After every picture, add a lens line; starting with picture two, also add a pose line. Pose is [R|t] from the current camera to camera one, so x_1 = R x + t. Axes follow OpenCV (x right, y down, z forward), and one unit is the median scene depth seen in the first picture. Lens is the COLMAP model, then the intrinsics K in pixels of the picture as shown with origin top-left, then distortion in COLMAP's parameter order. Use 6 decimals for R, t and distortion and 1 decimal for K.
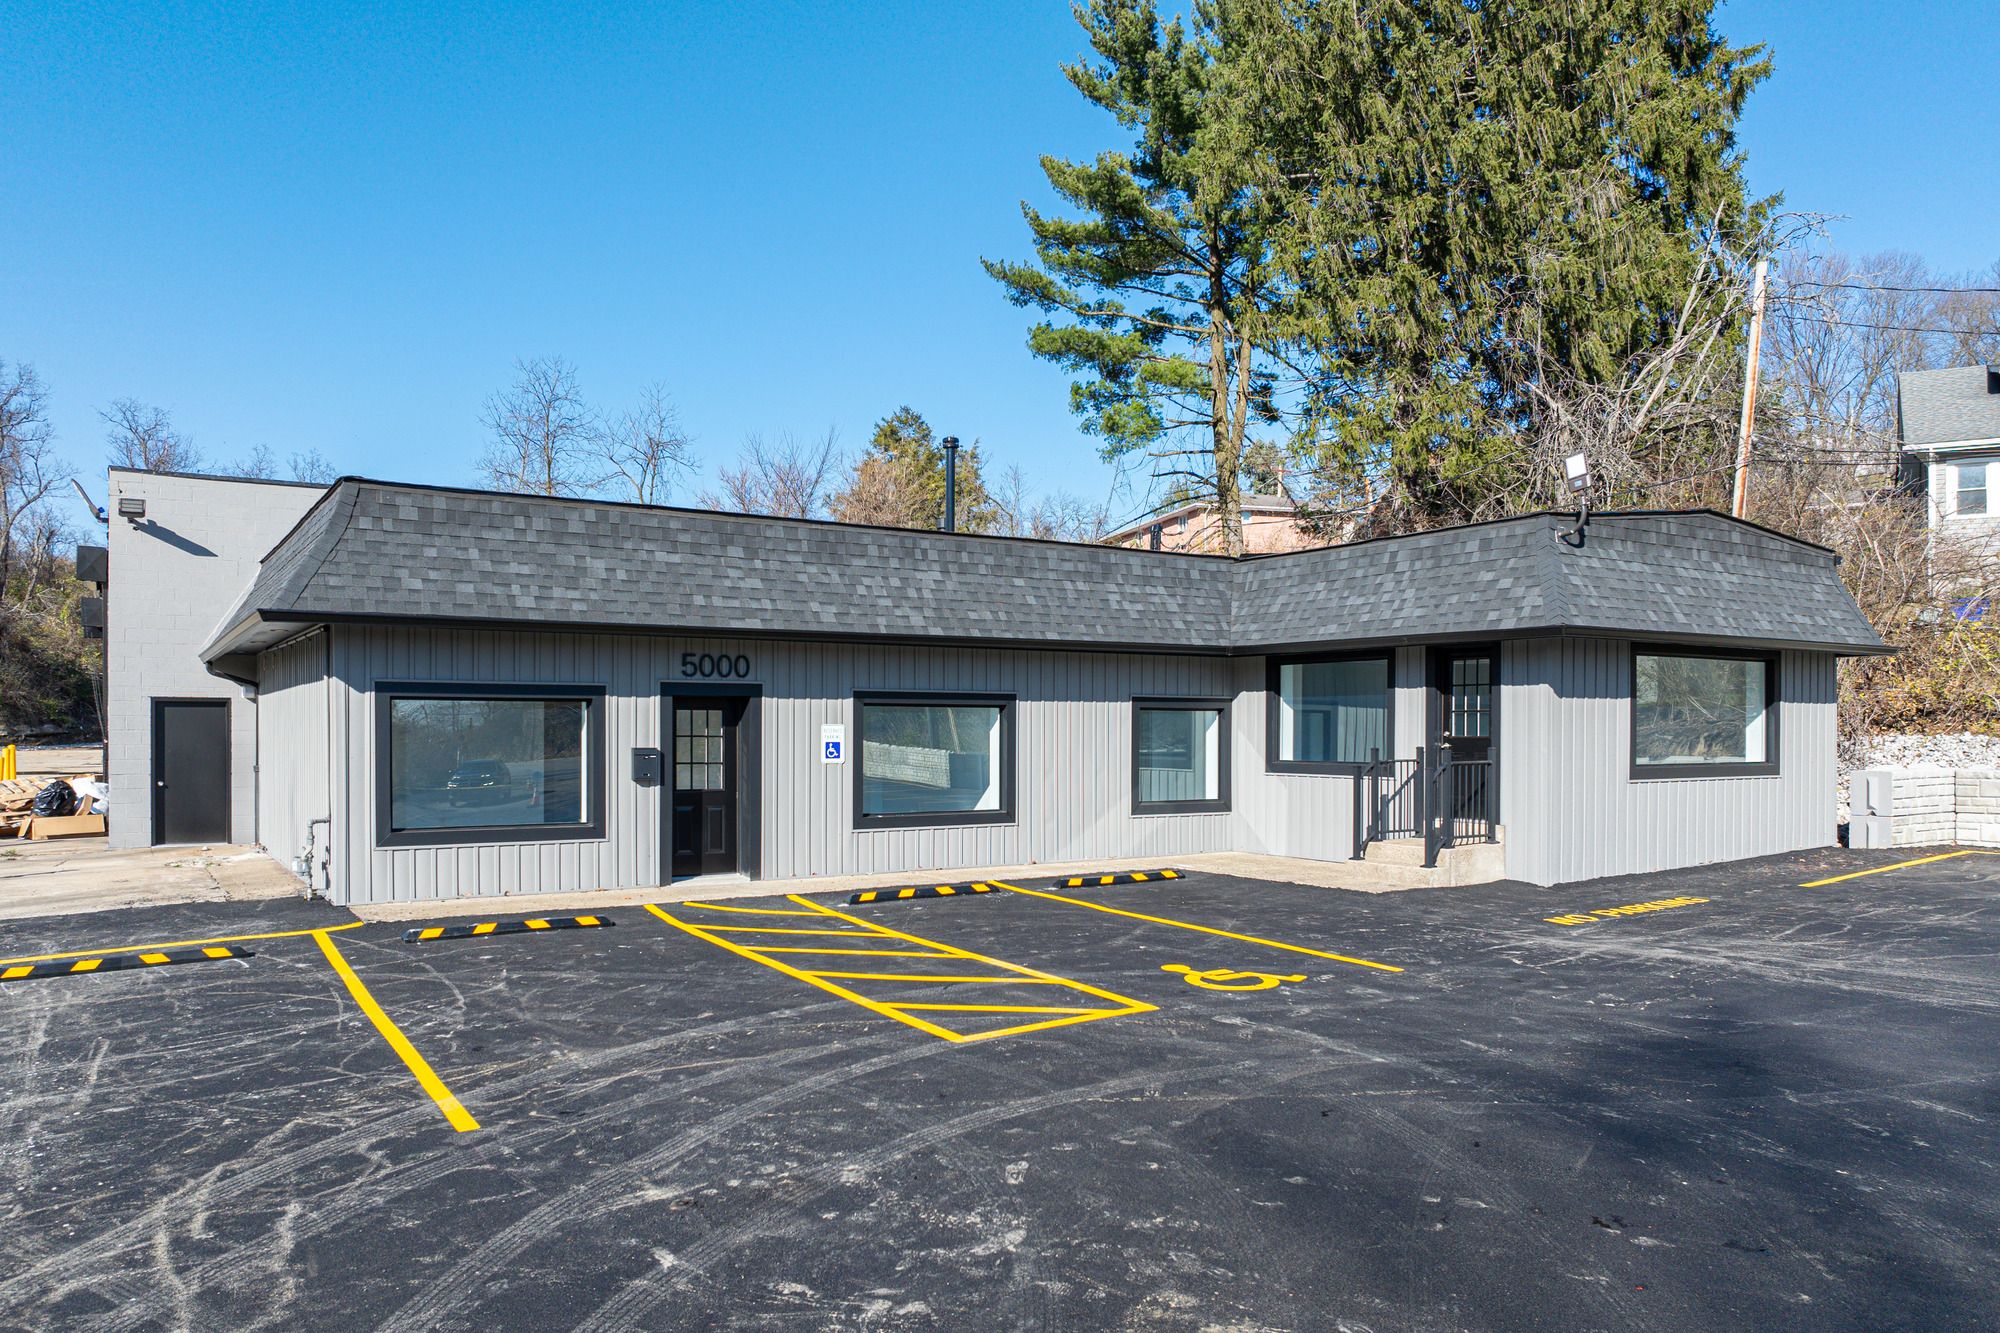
lens RADIAL K [[1411.9, 0, 984.5], [0, 1411.9, 711.8], [0, 0, 1]] dist [-0.052950, 0.026803]
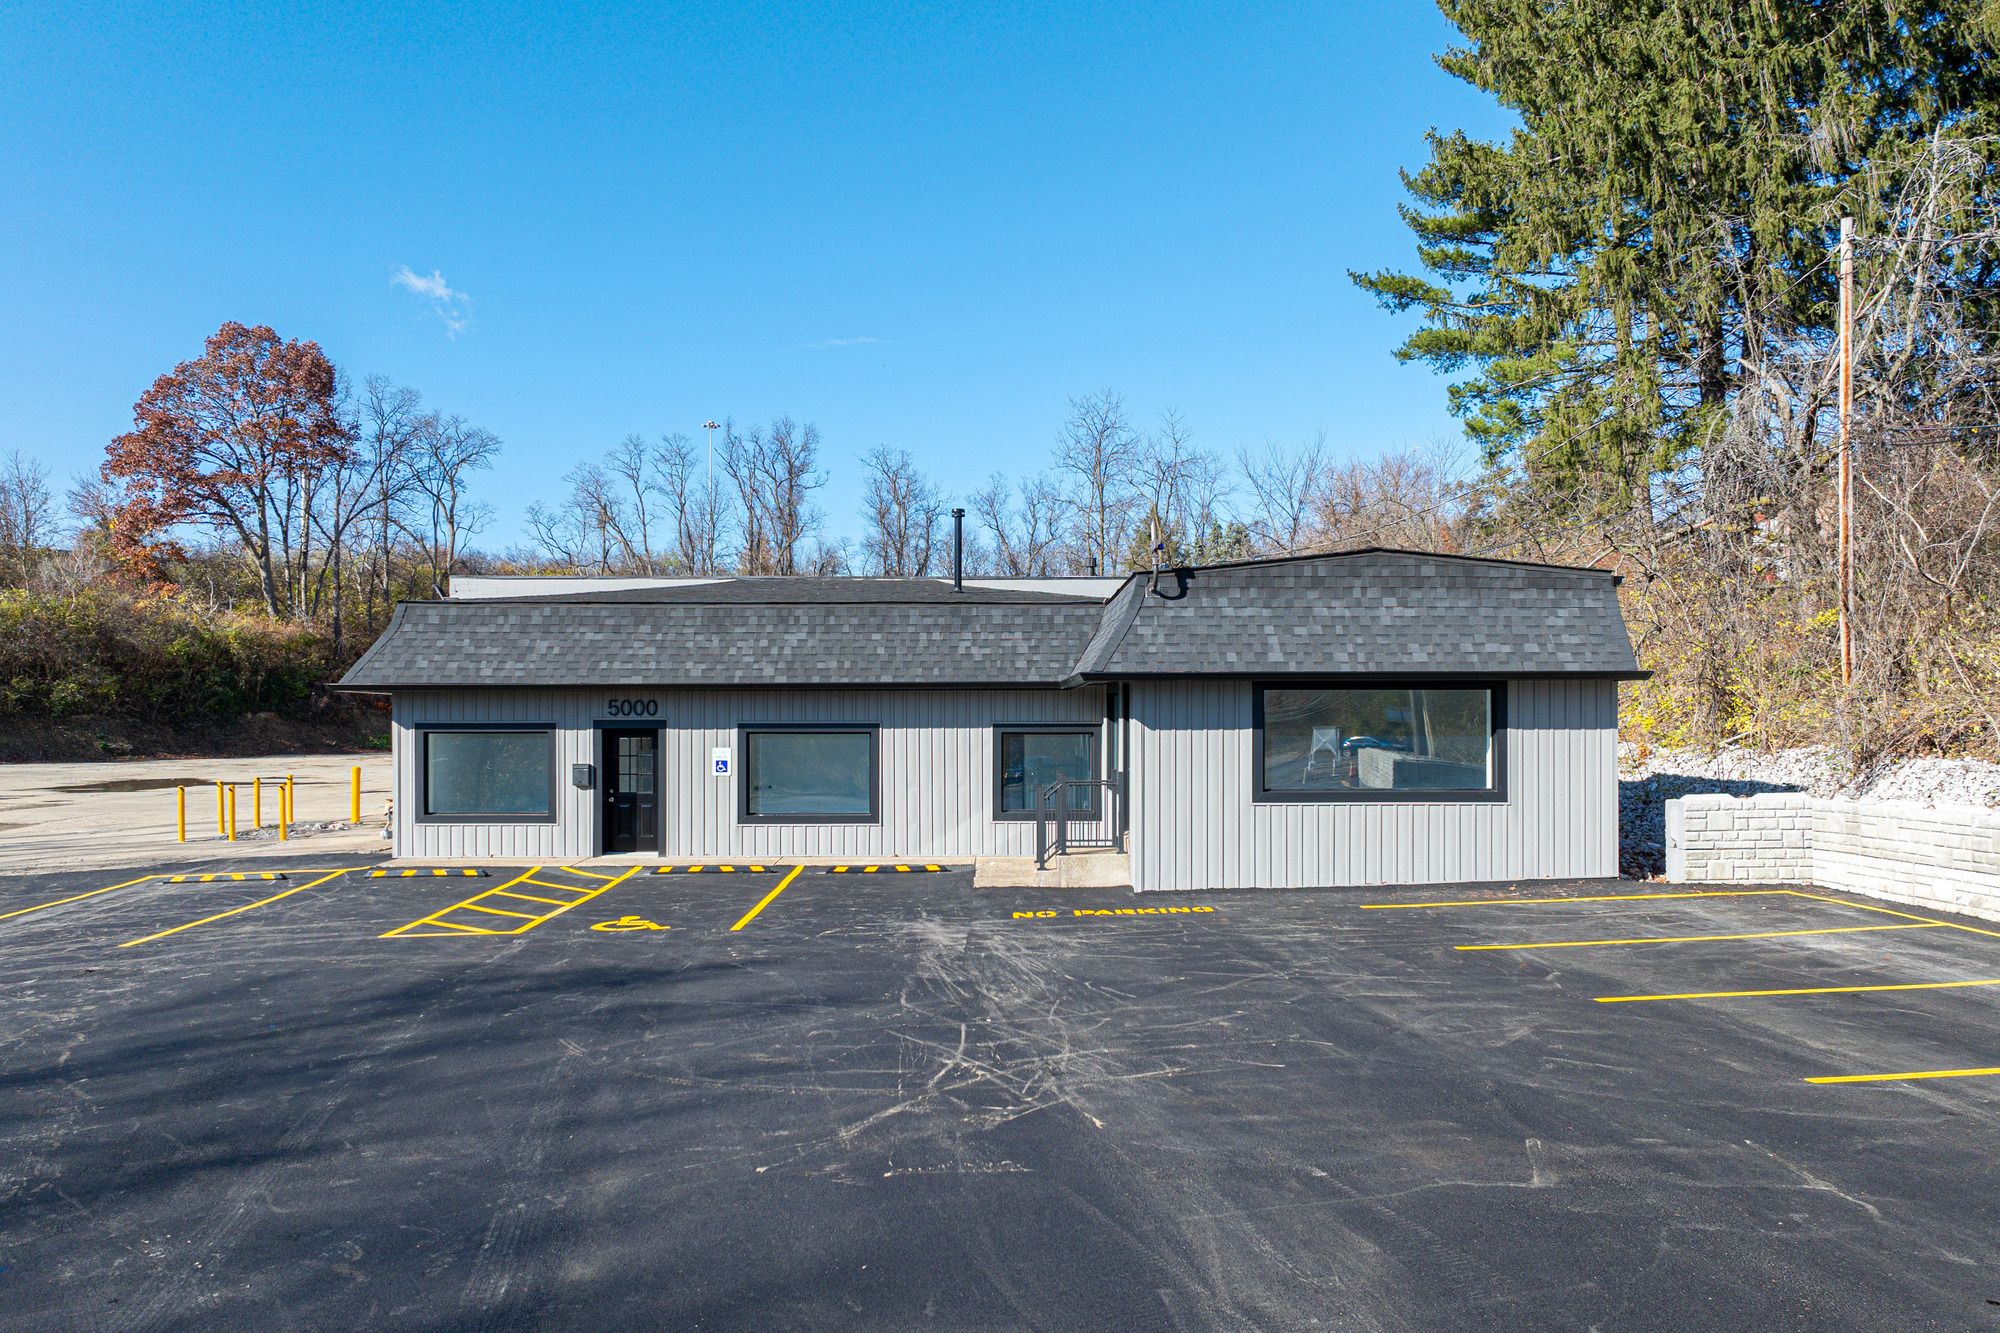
lens RADIAL K [[1411.9, 0, 920.3], [0, 1411.9, 729.4], [0, 0, 1]] dist [-0.052950, 0.026803]
pose [[0.853483, -0.000626, -0.521121, 0.799426], [0.009117, 0.999864, 0.013730, -0.026846], [0.521042, -0.016470, 0.853372, -0.088871]]
